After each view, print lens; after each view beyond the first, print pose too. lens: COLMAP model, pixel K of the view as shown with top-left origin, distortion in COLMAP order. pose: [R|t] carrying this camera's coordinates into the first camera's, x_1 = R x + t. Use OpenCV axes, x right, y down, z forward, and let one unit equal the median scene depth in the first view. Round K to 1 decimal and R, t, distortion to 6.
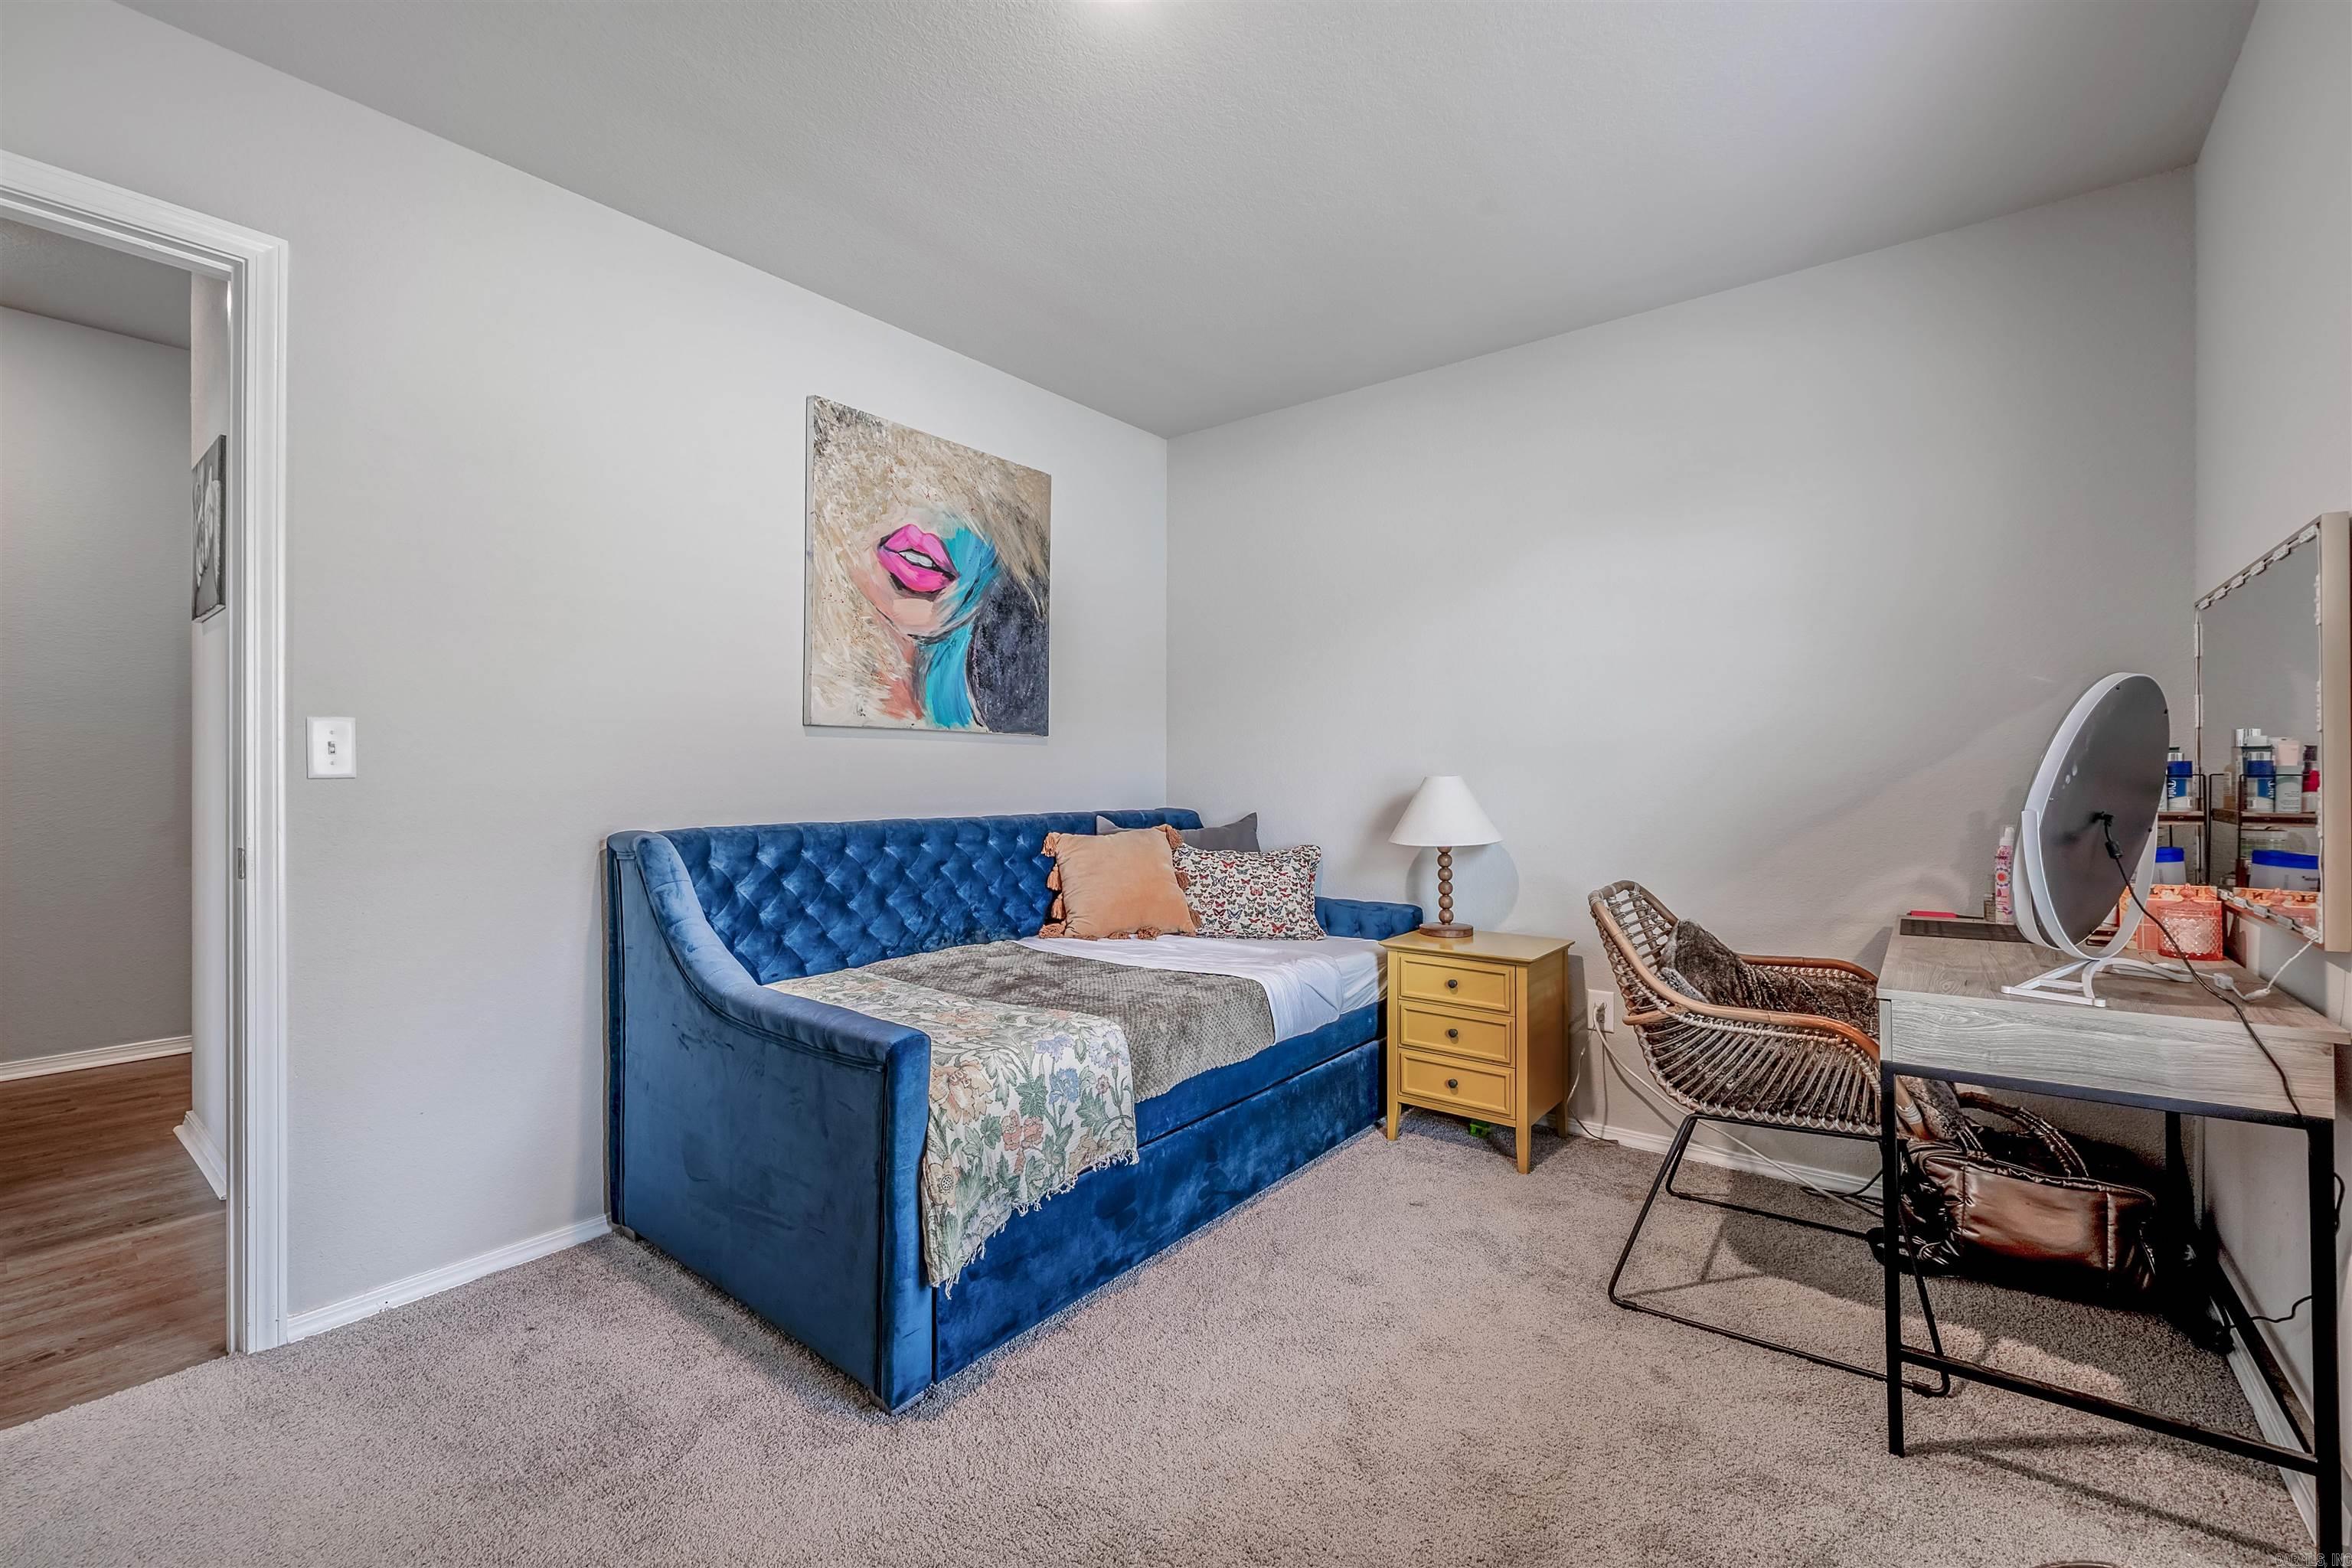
lens RADIAL K [[999.7, 0, 1173.6], [0, 999.7, 778.8], [0, 0, 1]] dist [-0.004066, -0.000308]
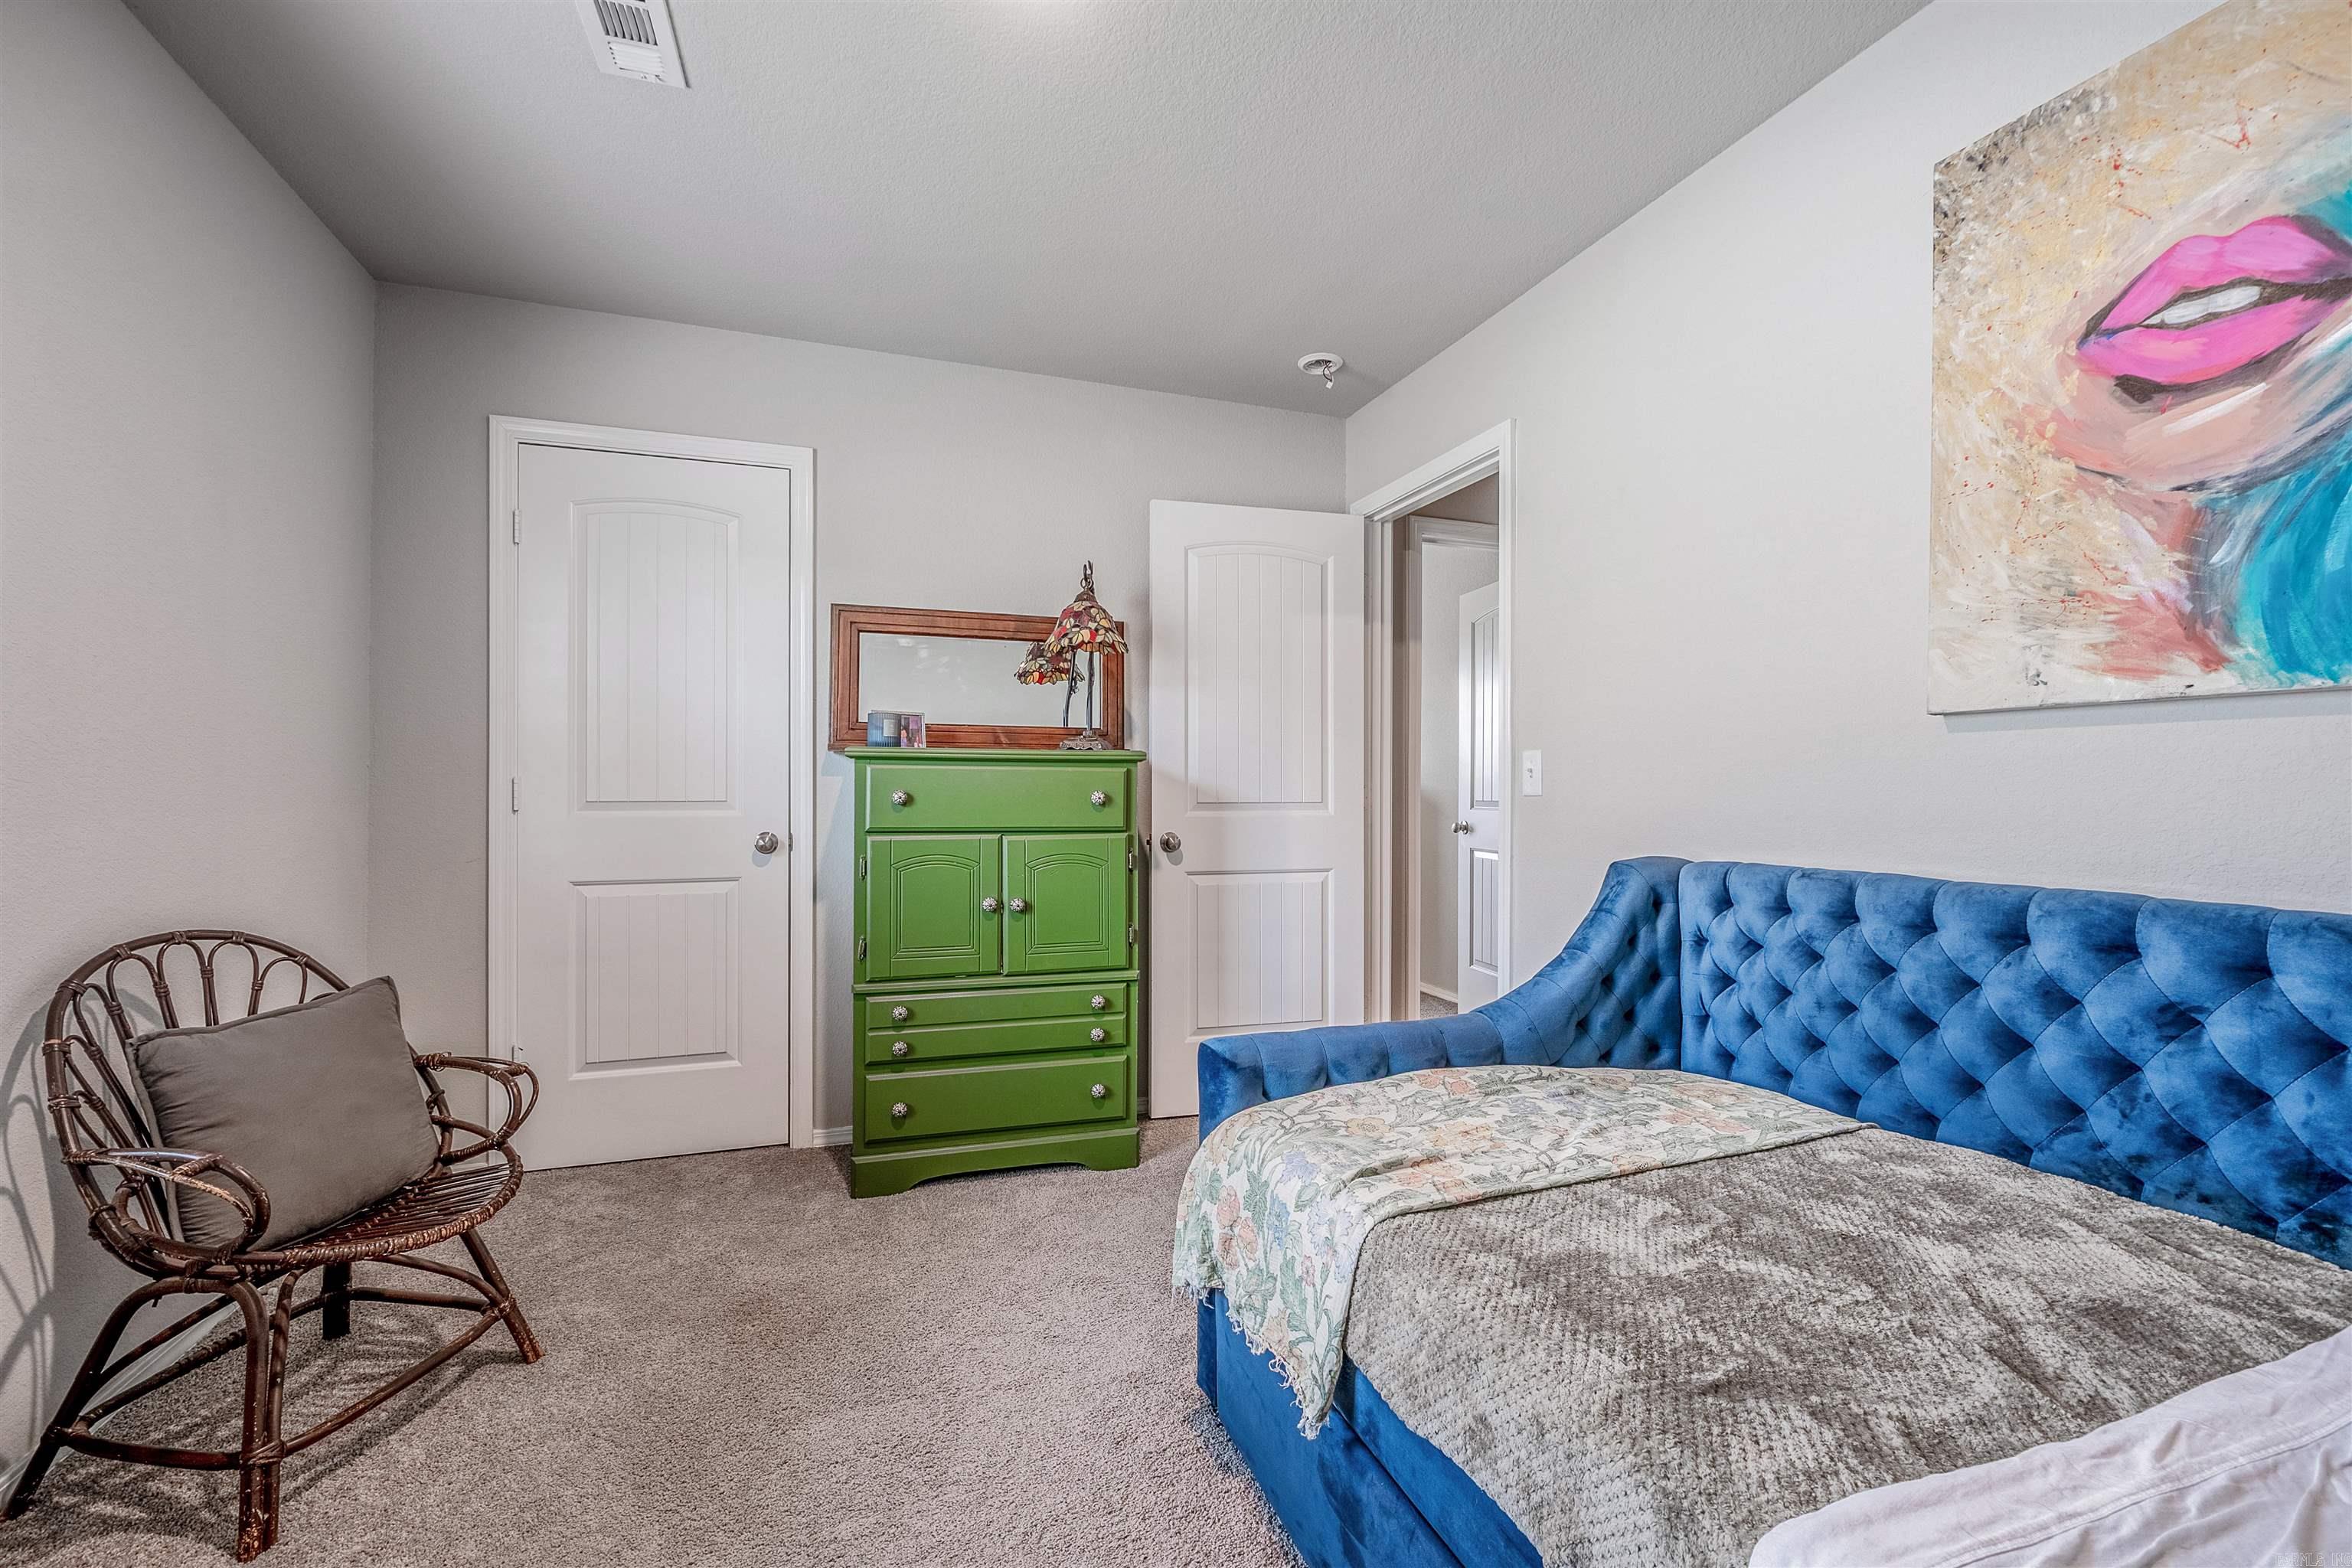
lens RADIAL K [[999.7, 0, 1175.5], [0, 999.7, 781.8], [0, 0, 1]] dist [-0.004066, -0.000308]
pose [[-0.543120, -0.014052, -0.839537, 0.361994], [-0.014509, 0.999868, -0.007349, -0.002240], [0.839530, 0.008189, -0.543252, 0.887368]]
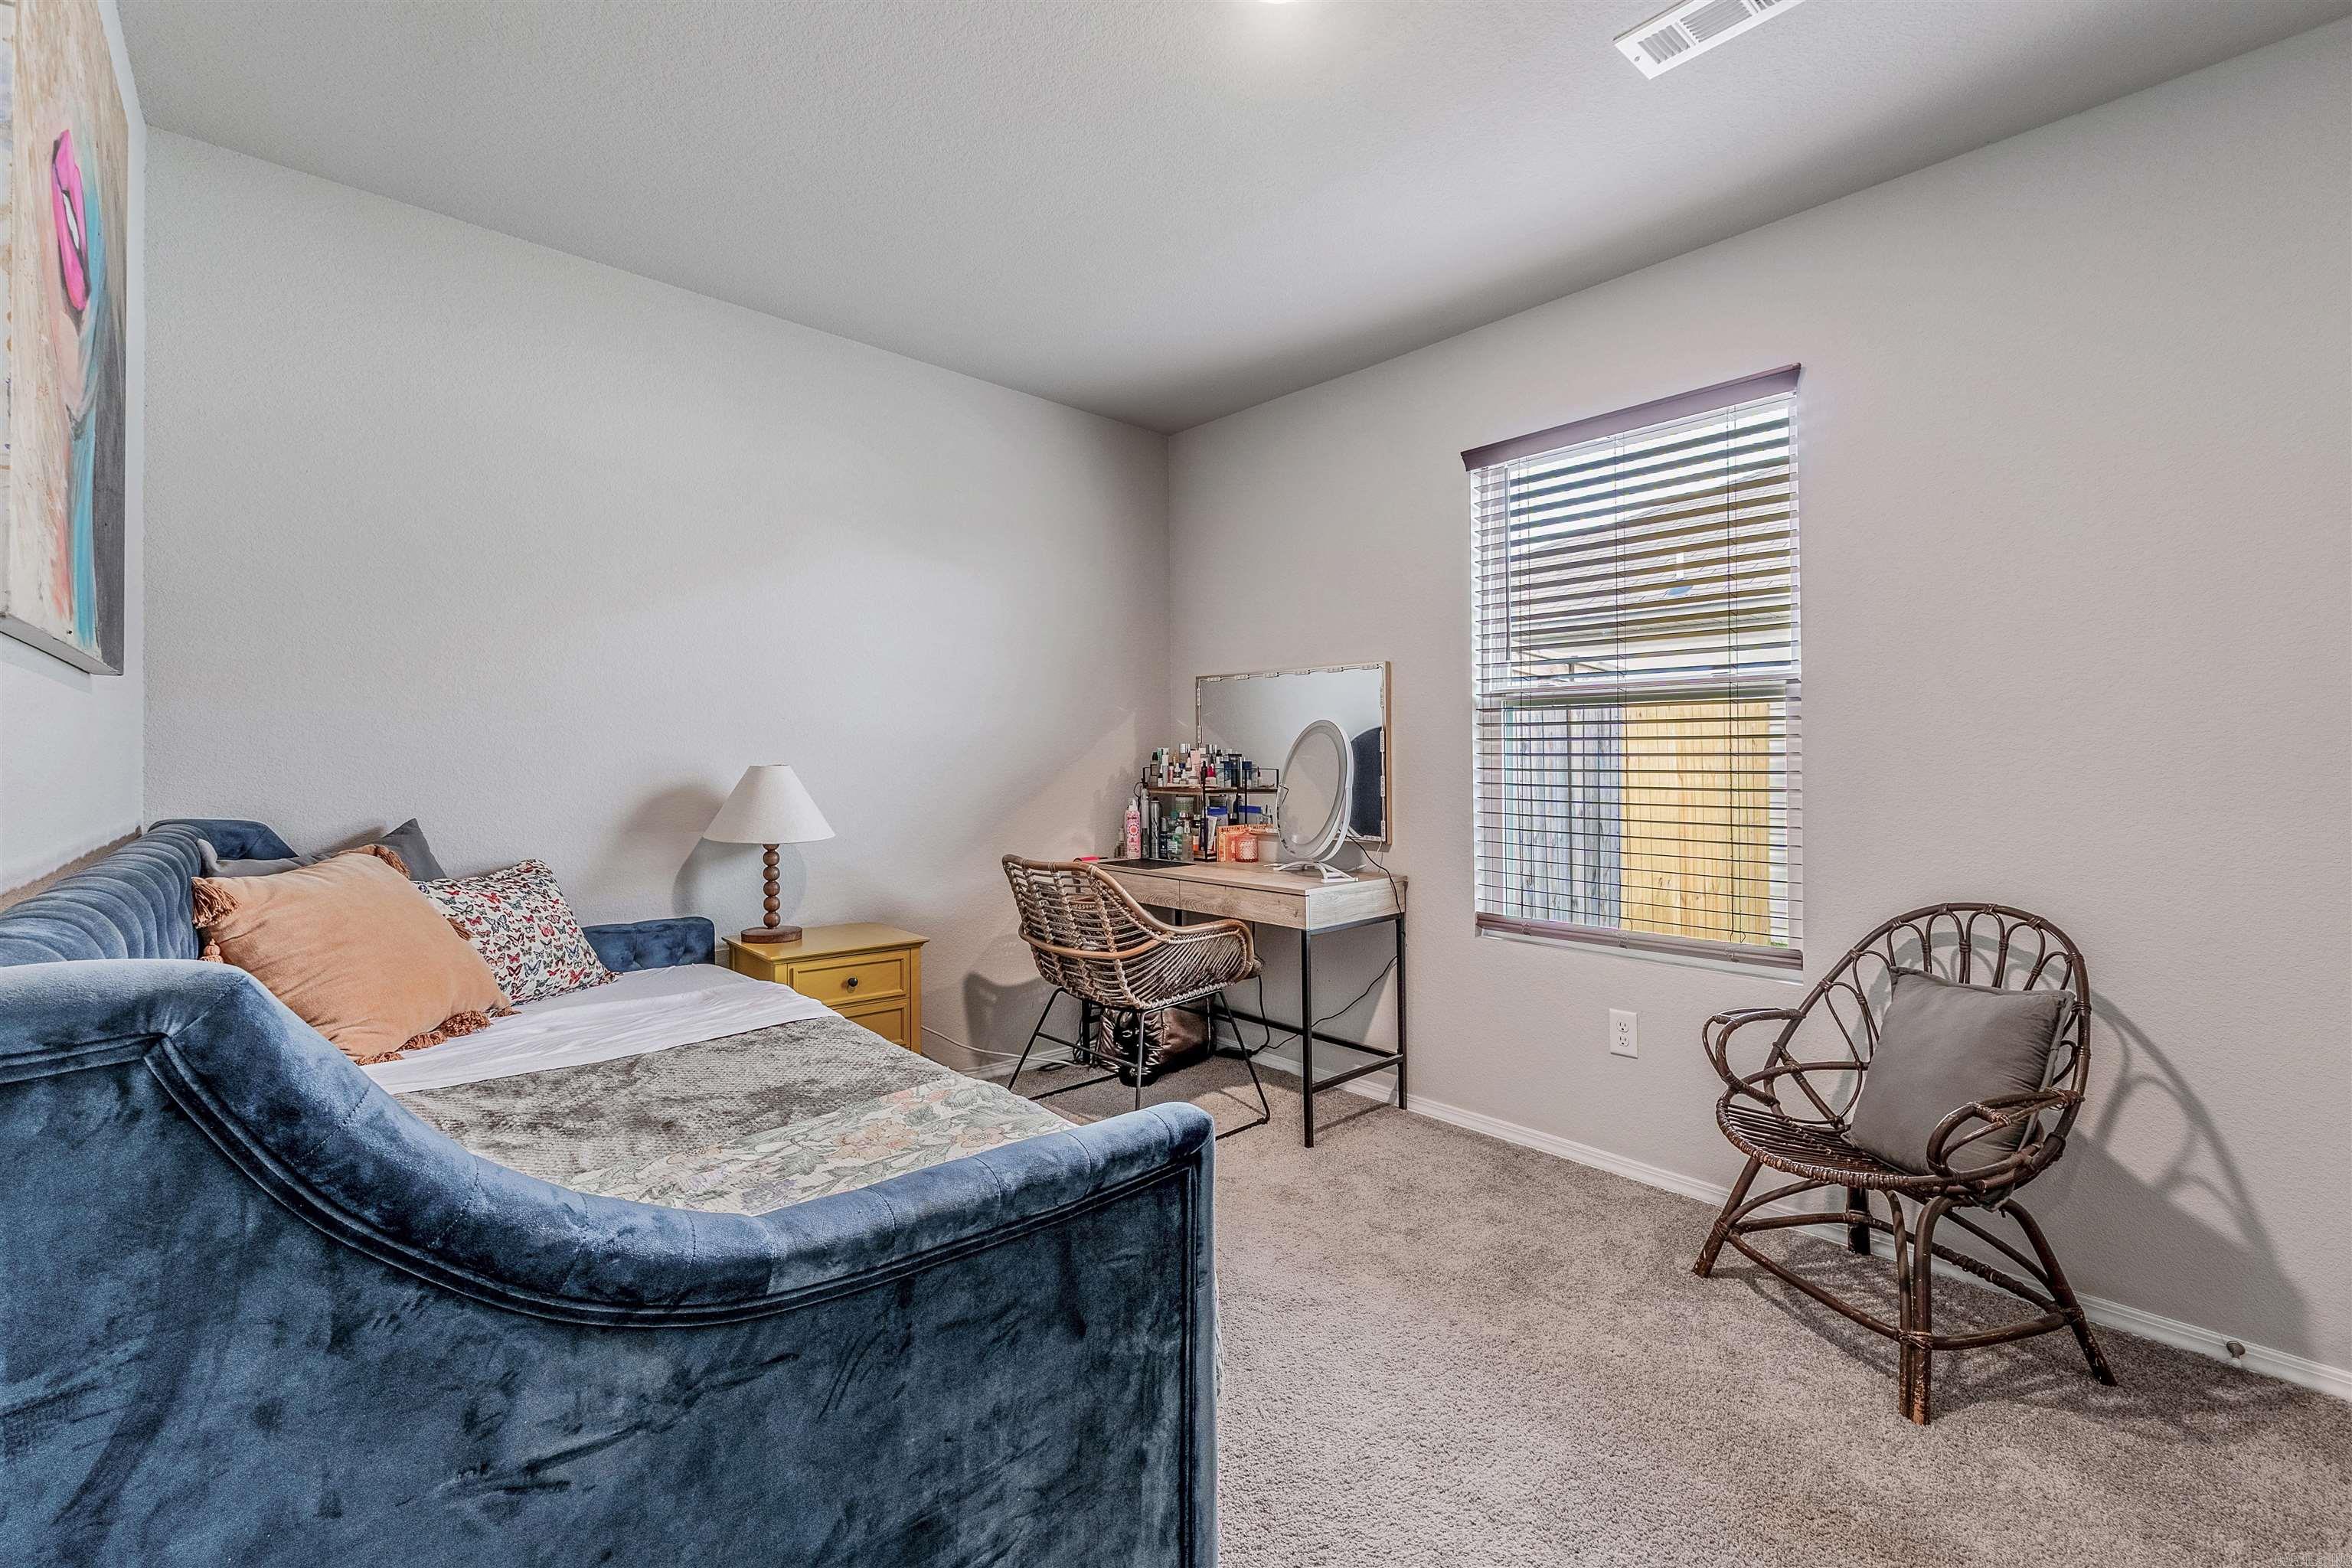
lens RADIAL K [[999.7, 0, 1188.8], [0, 999.7, 777.2], [0, 0, 1]] dist [-0.004066, -0.000308]
pose [[0.168803, -0.008688, 0.985612, -0.599720], [-0.003329, 0.999950, 0.009385, -0.002574], [-0.985644, -0.004865, 0.168766, 0.506225]]
